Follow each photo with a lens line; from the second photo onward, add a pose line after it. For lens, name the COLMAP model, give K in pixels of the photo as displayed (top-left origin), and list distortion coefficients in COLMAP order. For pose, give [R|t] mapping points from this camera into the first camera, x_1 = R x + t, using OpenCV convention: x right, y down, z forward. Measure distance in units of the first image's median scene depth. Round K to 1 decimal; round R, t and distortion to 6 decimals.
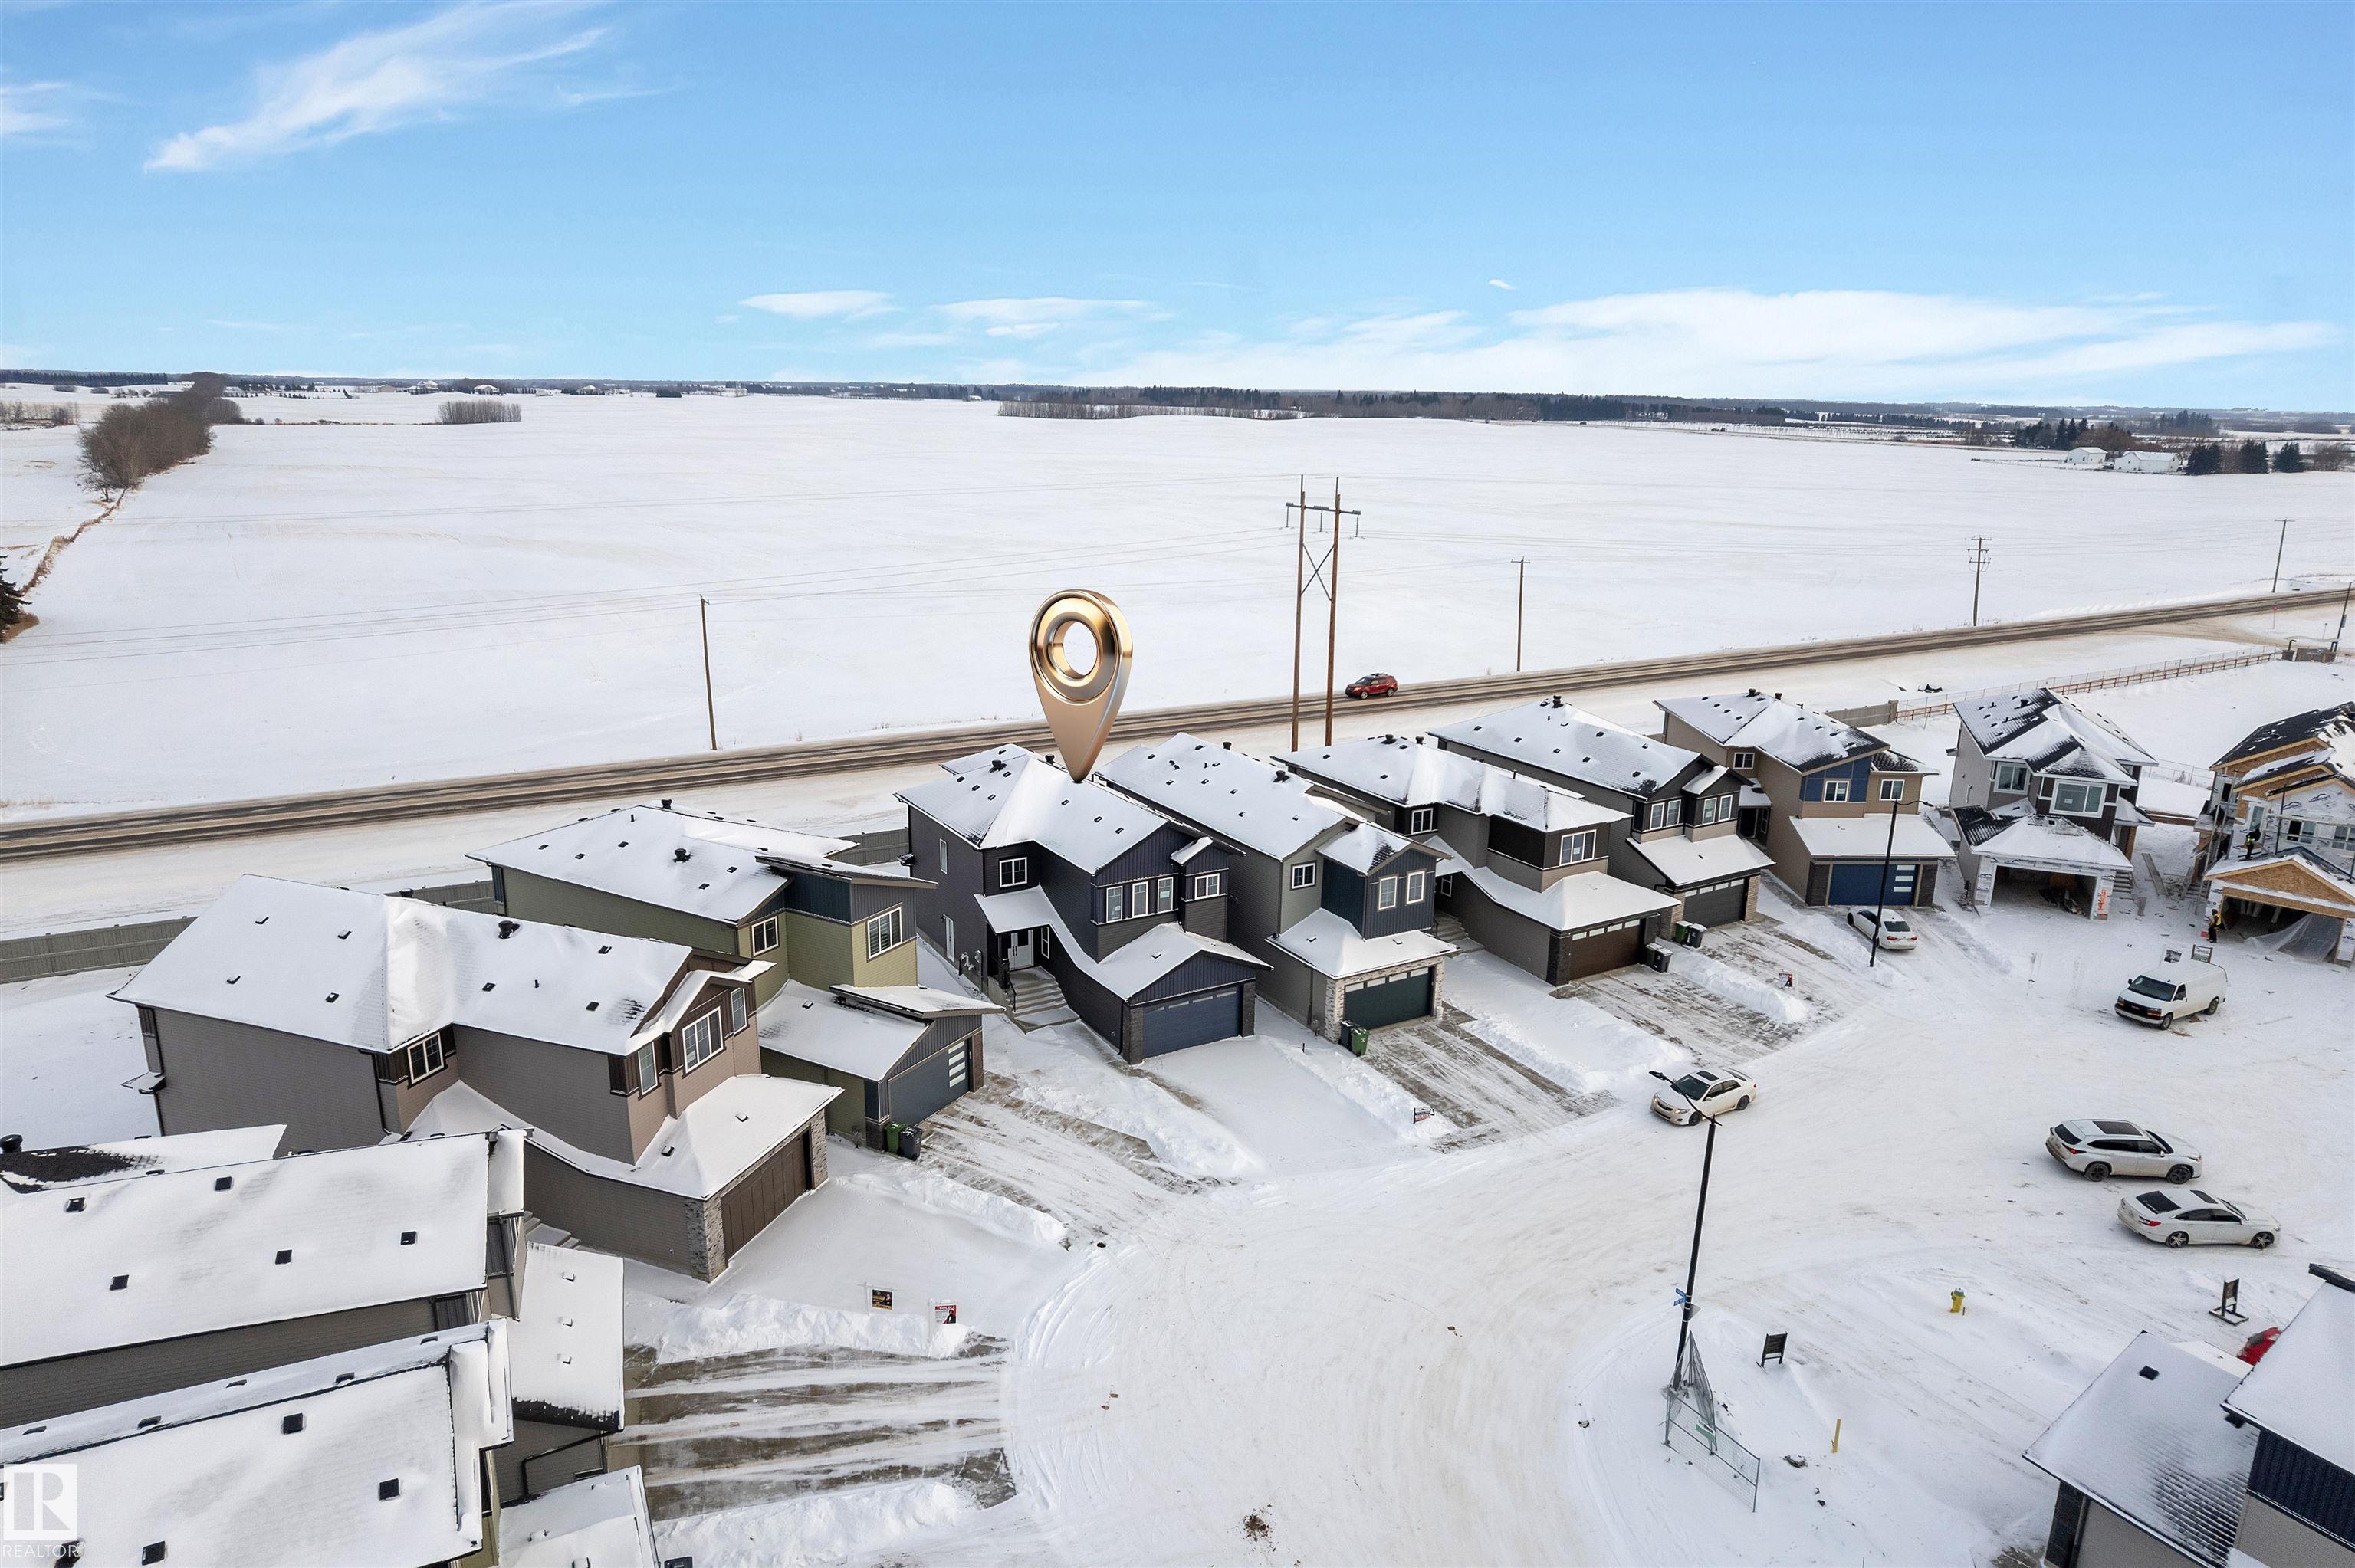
lens RADIAL K [[1519.9, 0, 1199.5], [0, 1519.9, 780.4], [0, 0, 1]] dist [-0.047037, 0.030115]
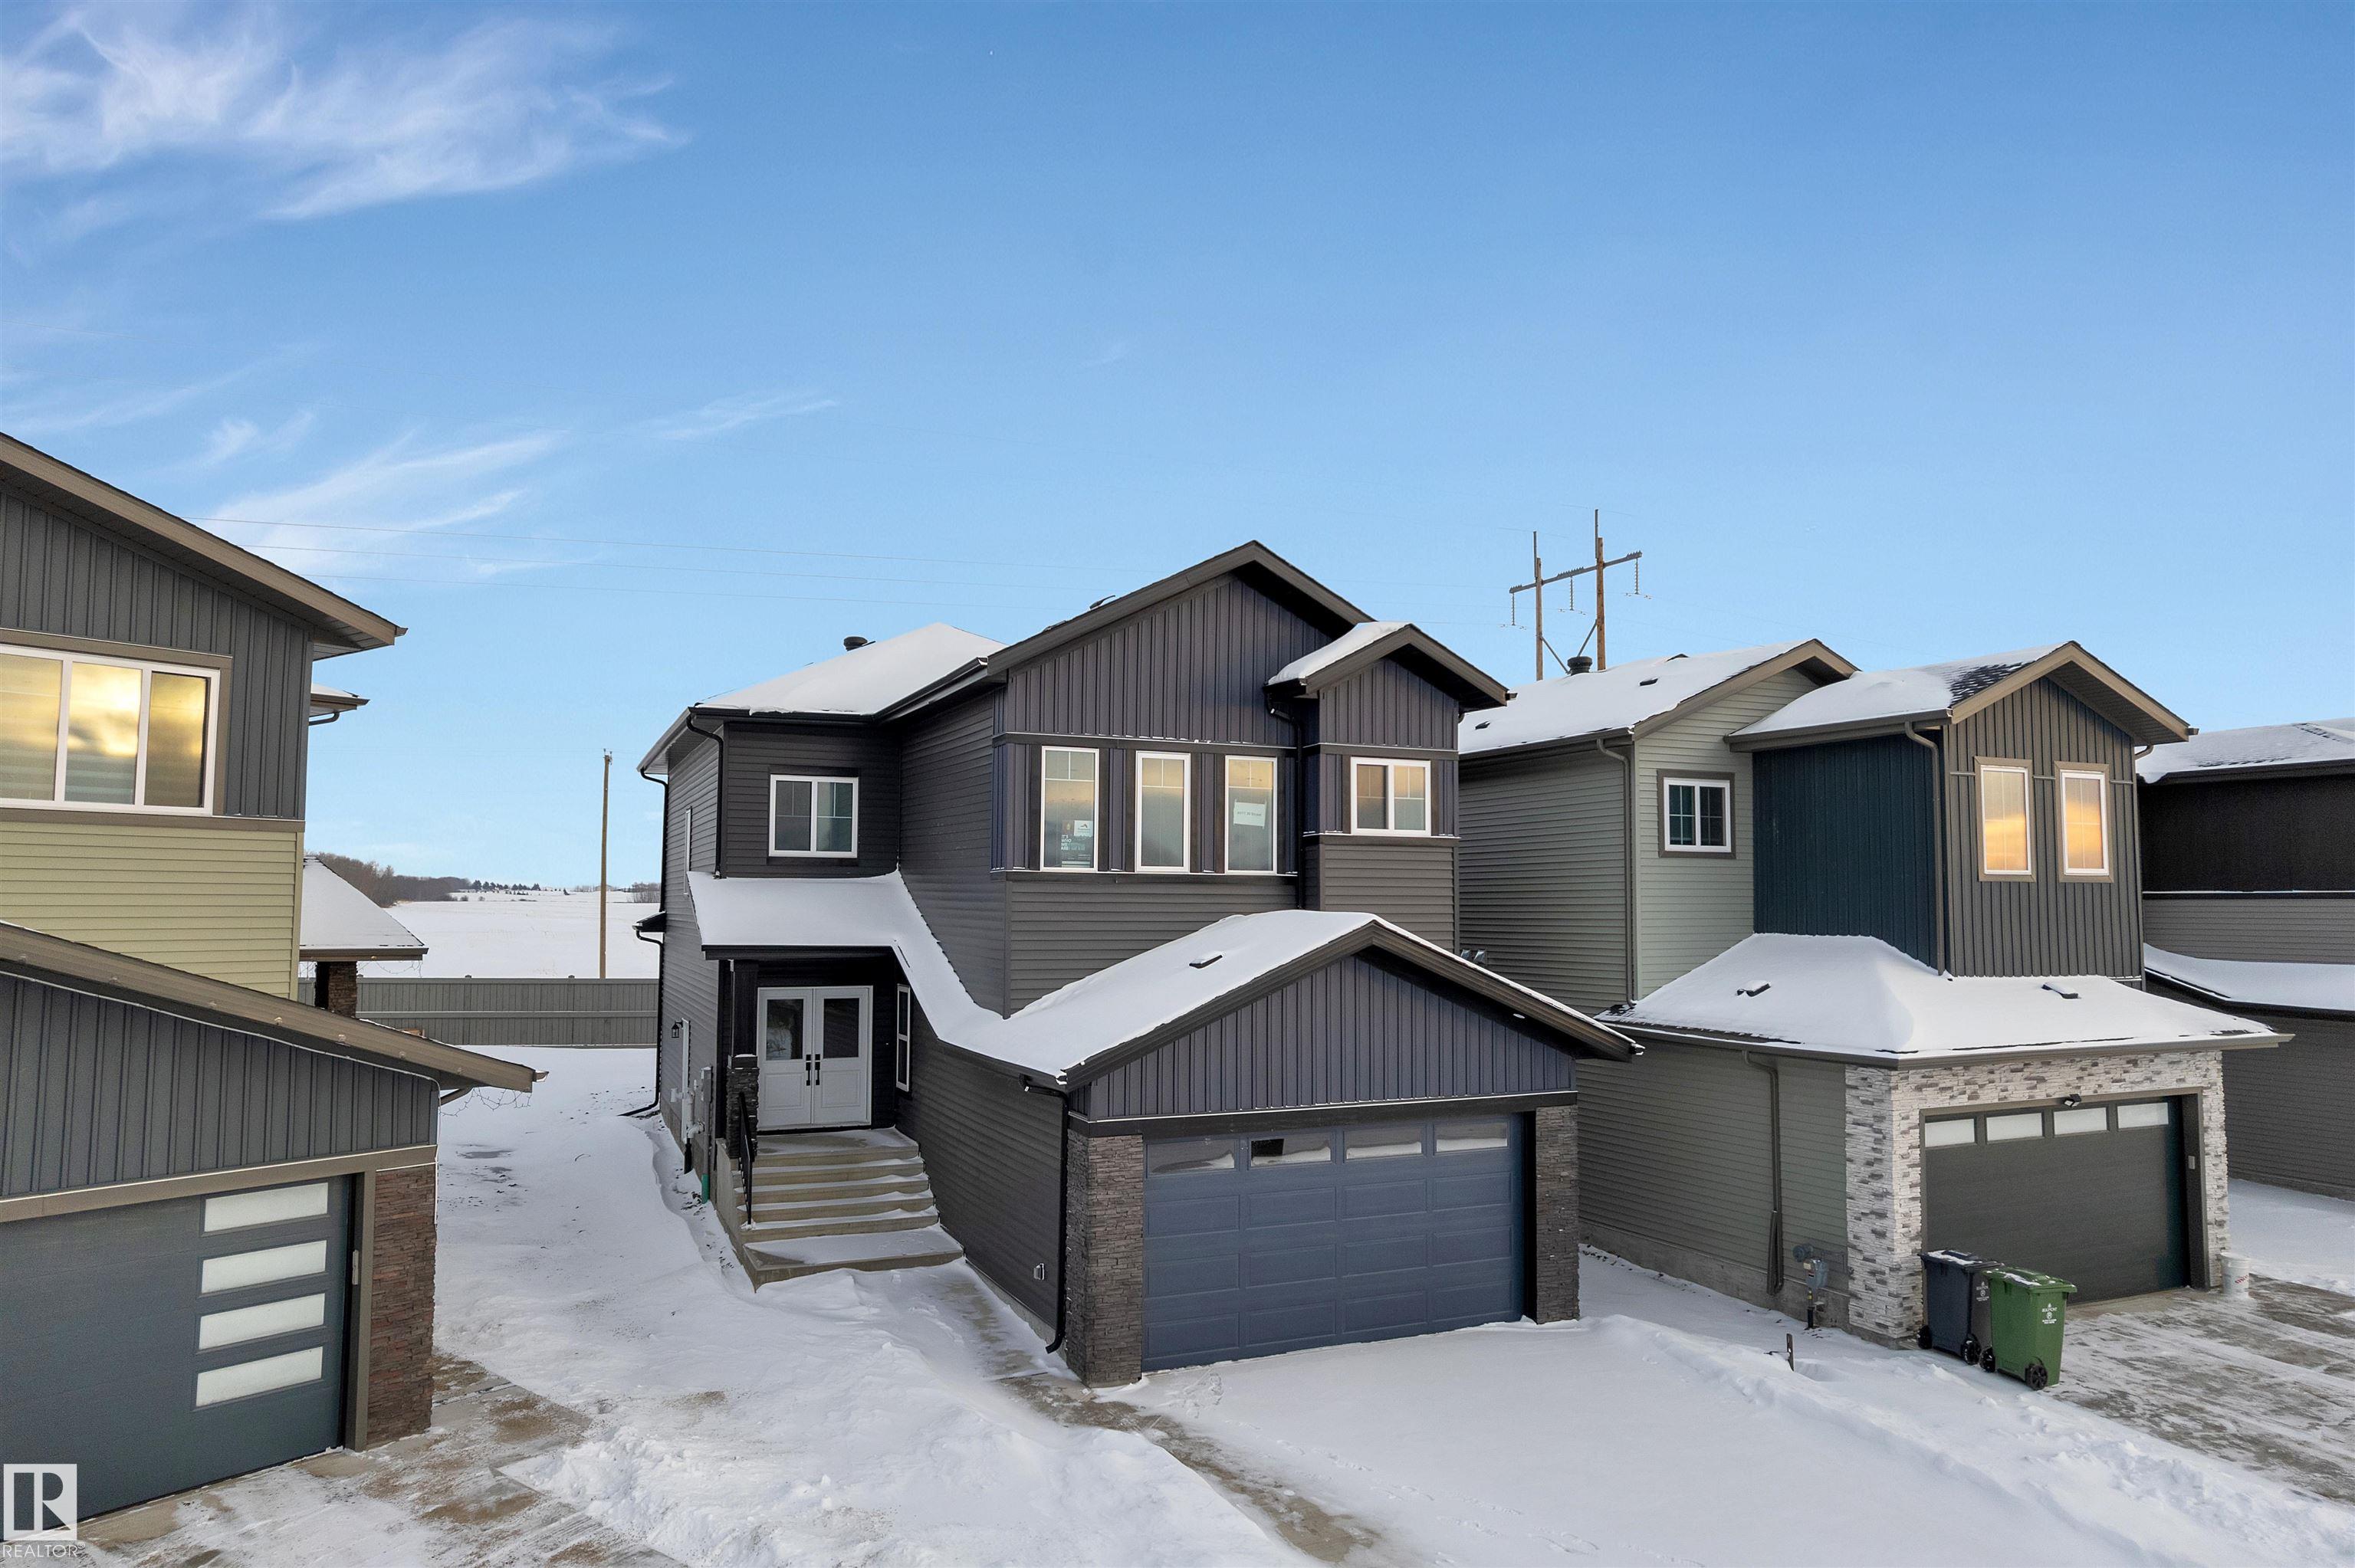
lens RADIAL K [[1519.9, 0, 1185.0], [0, 1519.9, 772.4], [0, 0, 1]] dist [-0.047037, 0.030115]
pose [[0.991768, -0.022659, -0.126030, 0.002571], [-0.021123, 0.941787, -0.335547, 0.169070], [0.126297, 0.335447, 0.933555, 0.715136]]
